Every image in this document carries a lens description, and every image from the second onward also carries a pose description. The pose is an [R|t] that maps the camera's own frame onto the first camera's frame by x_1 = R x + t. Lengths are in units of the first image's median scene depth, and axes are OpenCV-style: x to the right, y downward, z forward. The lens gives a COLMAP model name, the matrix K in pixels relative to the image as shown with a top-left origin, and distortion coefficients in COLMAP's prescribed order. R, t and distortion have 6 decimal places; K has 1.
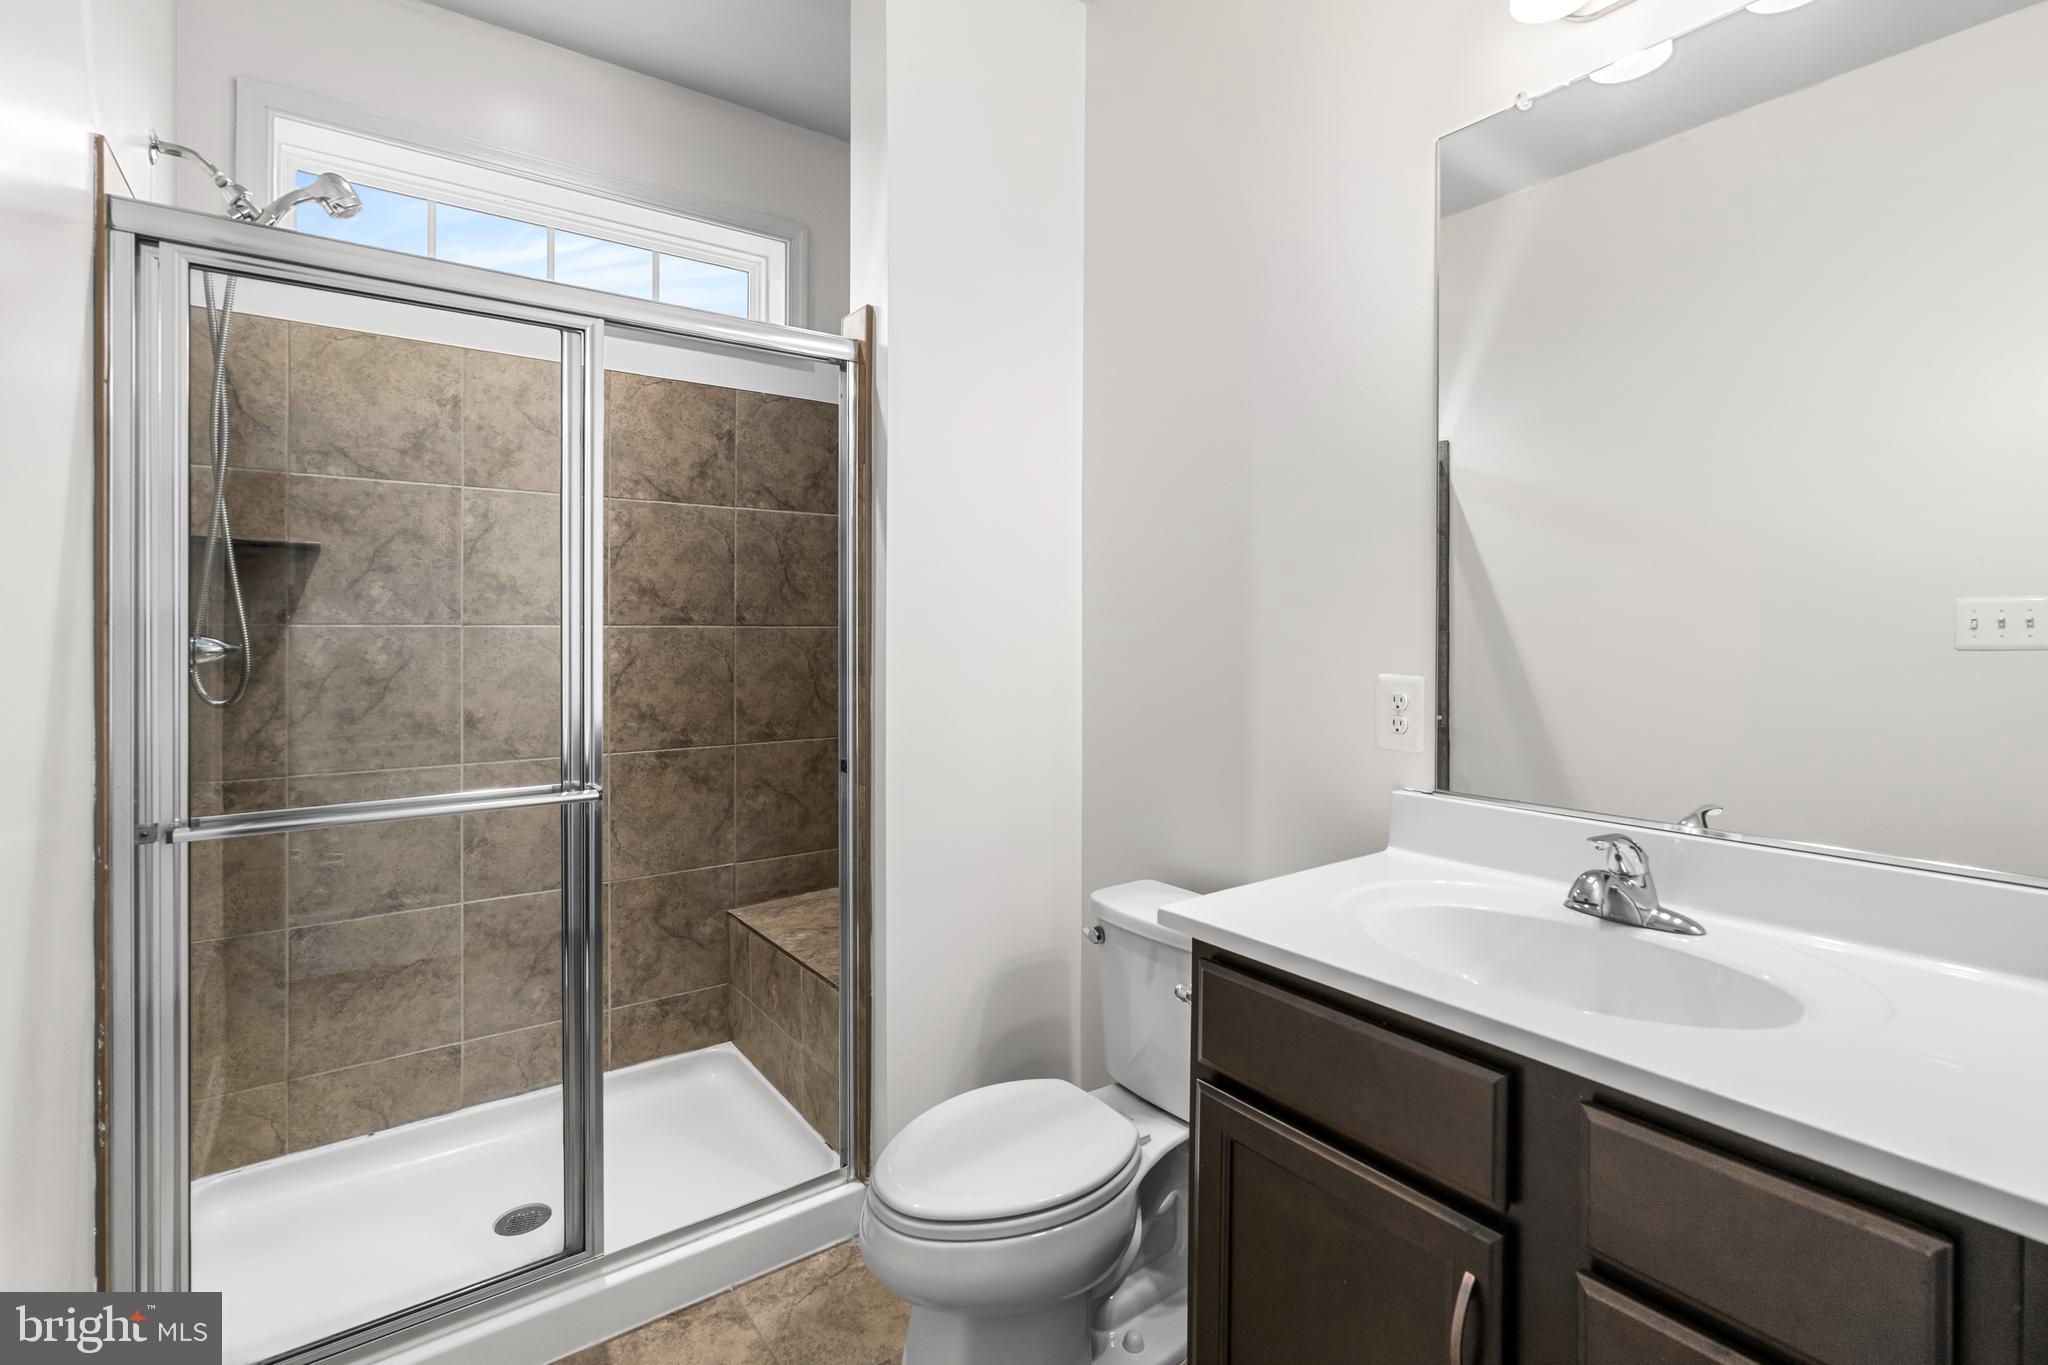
lens RADIAL K [[942.6, 0, 1017.8], [0, 942.6, 646.7], [0, 0, 1]] dist [-0.019042, 0.009925]
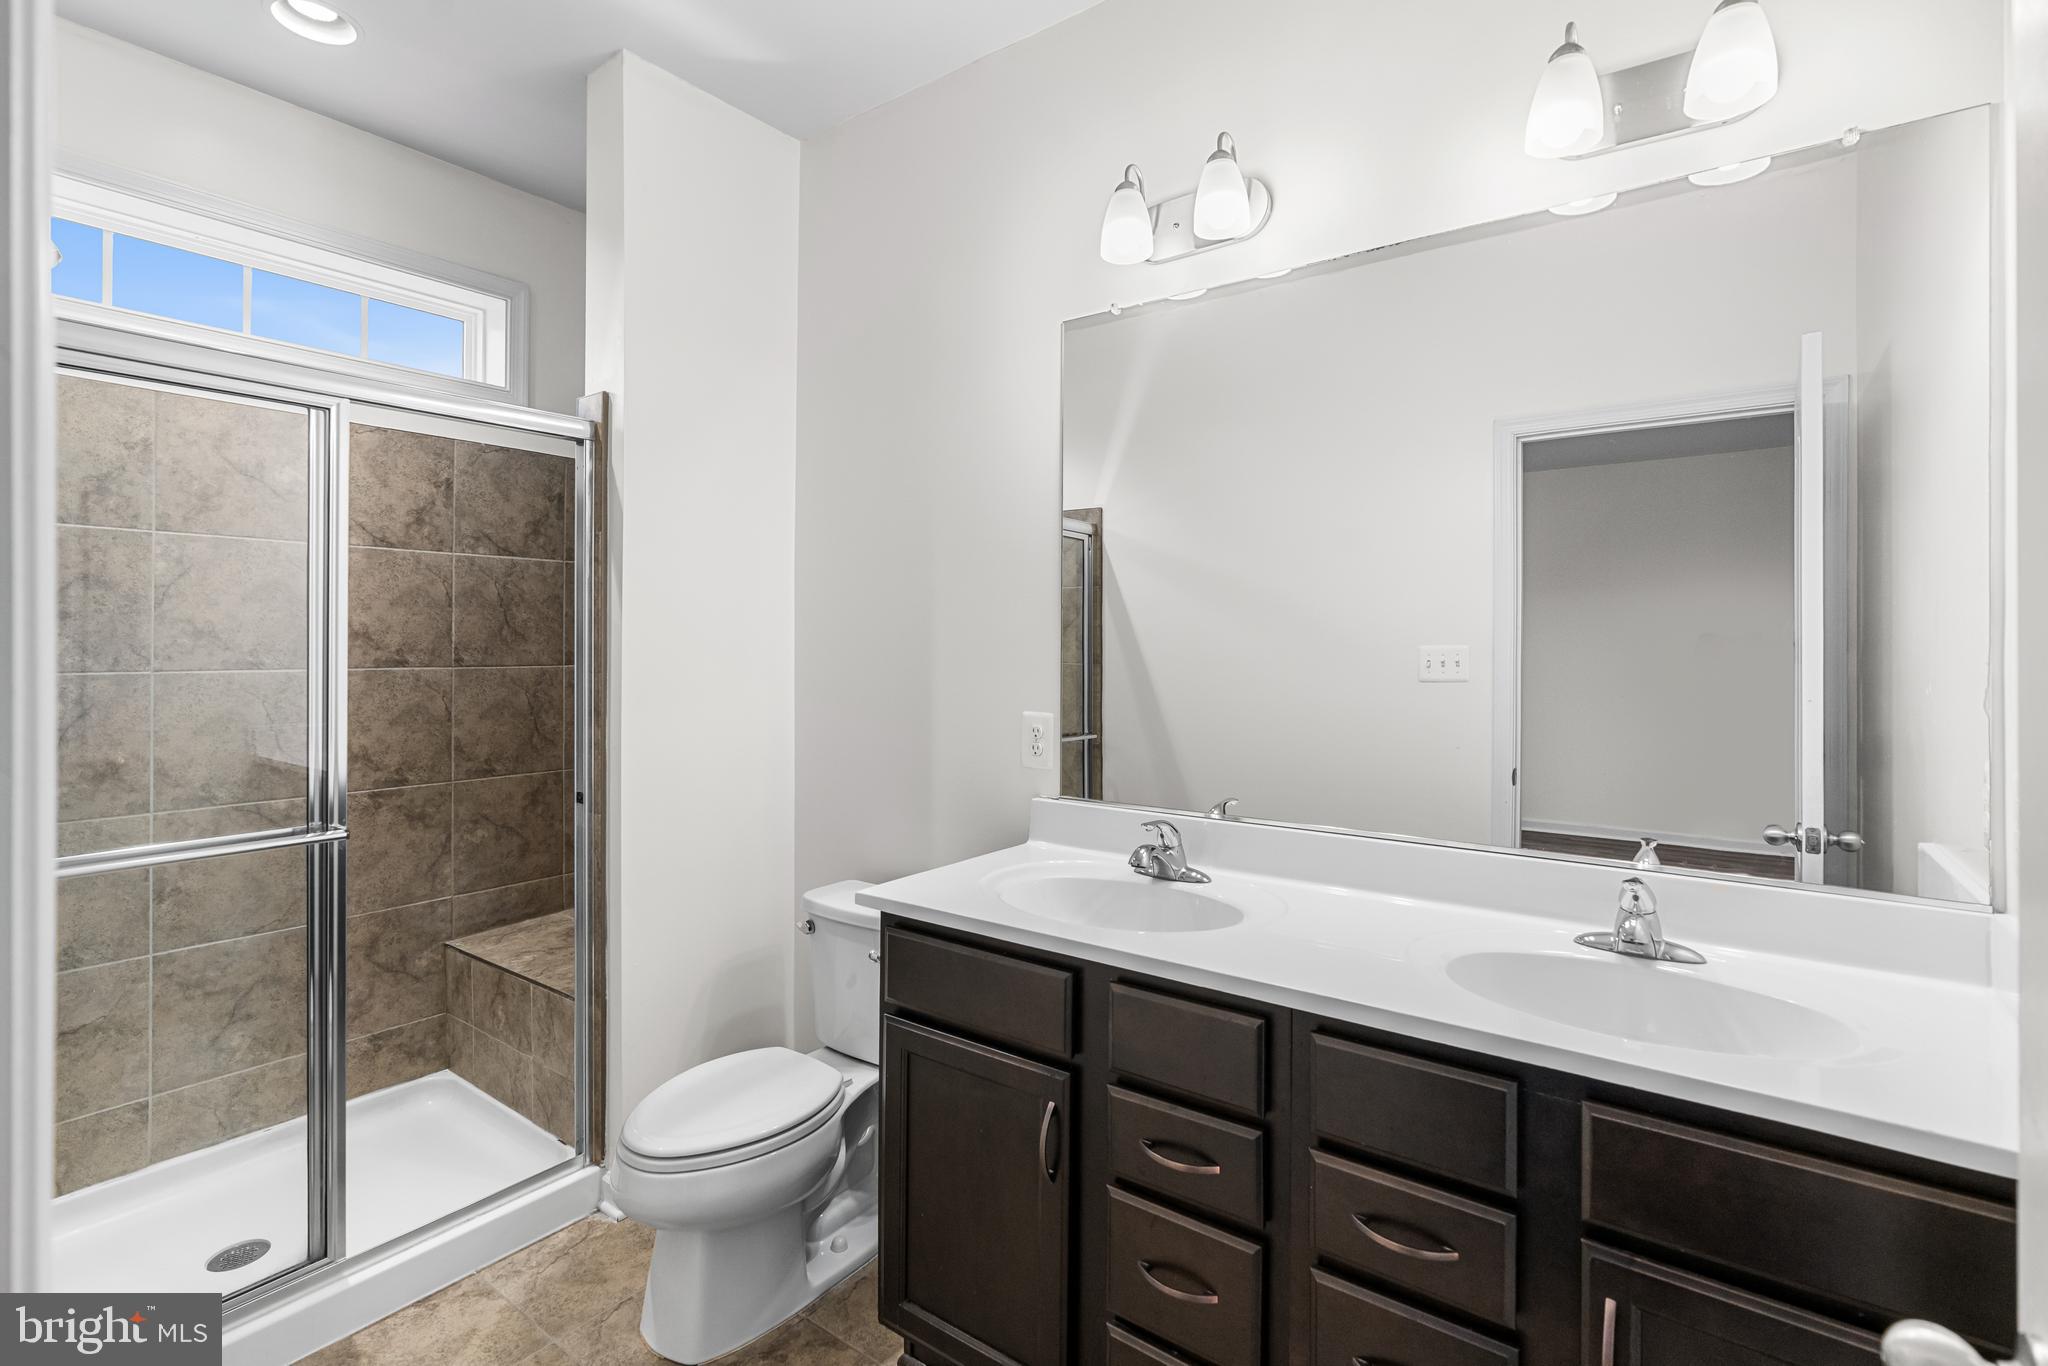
lens RADIAL K [[942.6, 0, 1017.8], [0, 942.6, 647.2], [0, 0, 1]] dist [-0.019042, 0.009925]
pose [[0.953287, 0.002651, 0.302055, -0.022962], [0.002692, 0.999847, -0.017271, -0.030624], [-0.302055, 0.017278, 0.953134, -0.219352]]
